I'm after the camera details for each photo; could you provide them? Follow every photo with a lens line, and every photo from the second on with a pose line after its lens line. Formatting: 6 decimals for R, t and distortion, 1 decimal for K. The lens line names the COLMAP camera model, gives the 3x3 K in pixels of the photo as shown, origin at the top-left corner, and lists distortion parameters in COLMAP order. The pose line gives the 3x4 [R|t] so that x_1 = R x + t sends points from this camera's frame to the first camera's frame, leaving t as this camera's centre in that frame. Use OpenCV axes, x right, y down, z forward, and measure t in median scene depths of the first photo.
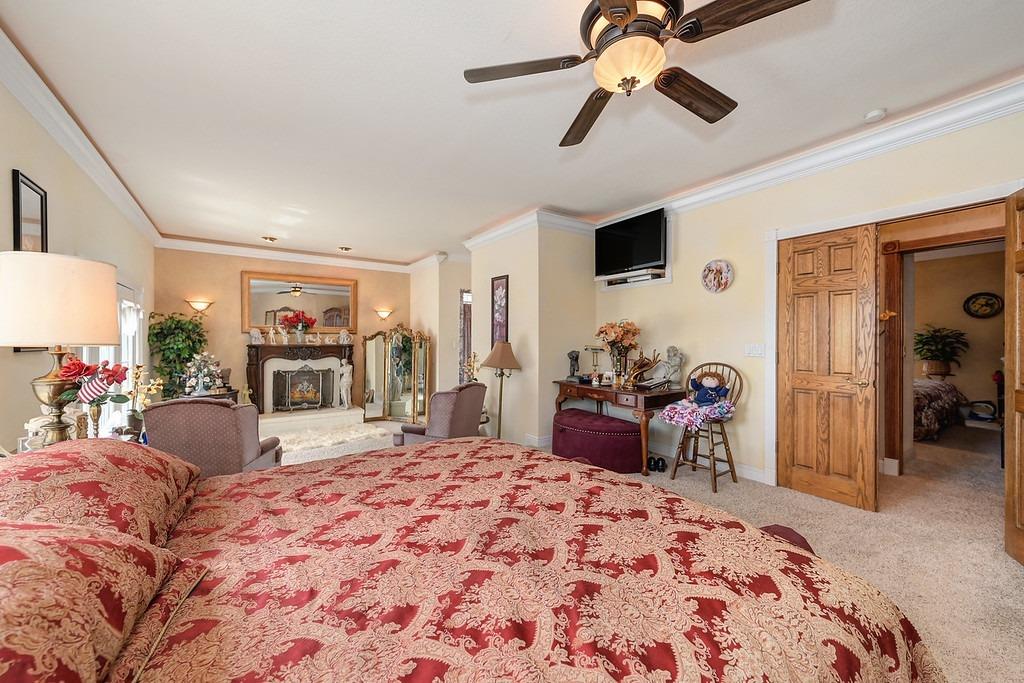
lens RADIAL K [[408.8, 0, 510.3], [0, 408.8, 340.1], [0, 0, 1]] dist [0.019695, -0.000085]
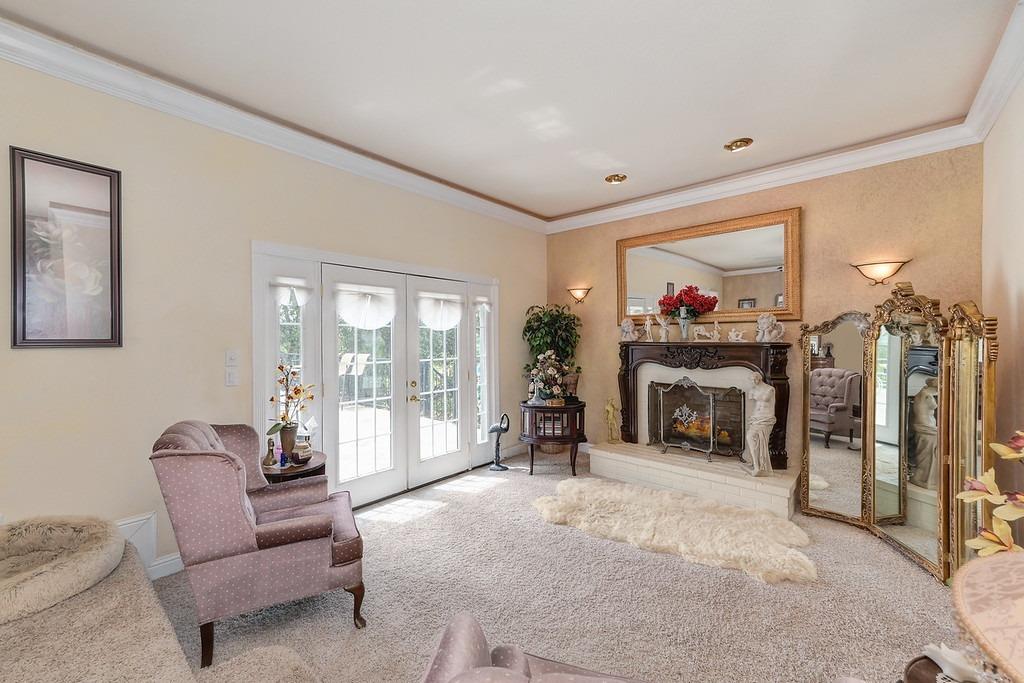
lens RADIAL K [[408.8, 0, 510.3], [0, 408.8, 340.1], [0, 0, 1]] dist [0.019695, -0.000085]
pose [[0.266197, 0.000634, -0.963918, -0.003215], [0.001962, 0.999997, 0.001200, 0.007373], [0.963917, -0.002211, 0.266195, 0.648540]]
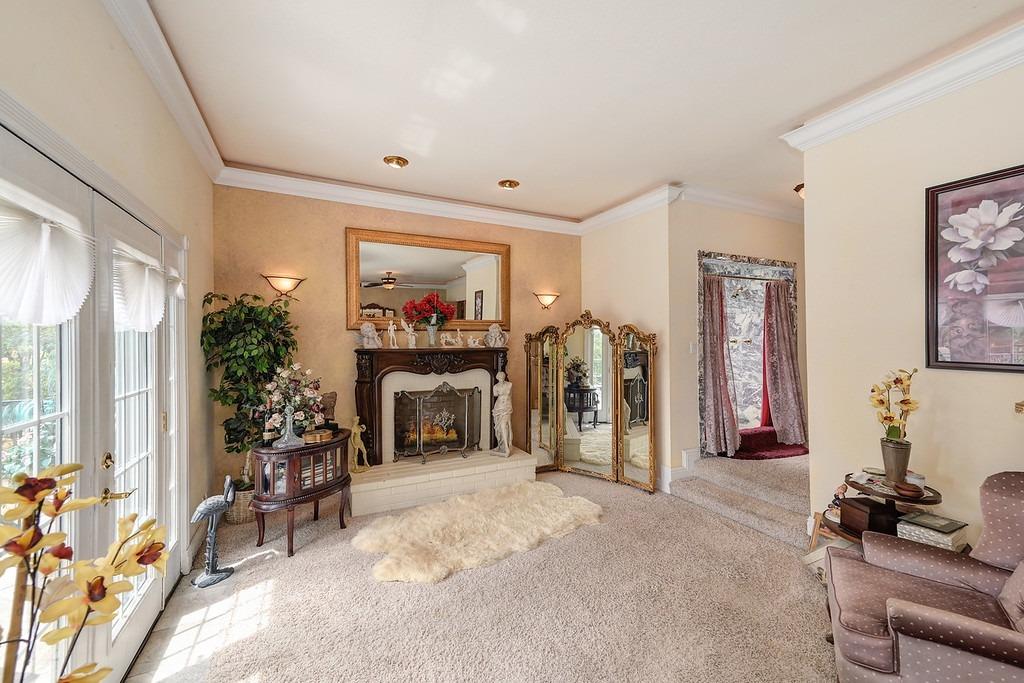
lens RADIAL K [[408.8, 0, 510.3], [0, 408.8, 340.1], [0, 0, 1]] dist [0.019695, -0.000085]
pose [[0.992587, -0.006585, -0.121361, -0.353593], [0.006349, 0.999977, -0.002327, 0.000668], [0.121374, 0.001539, 0.992606, 0.447841]]
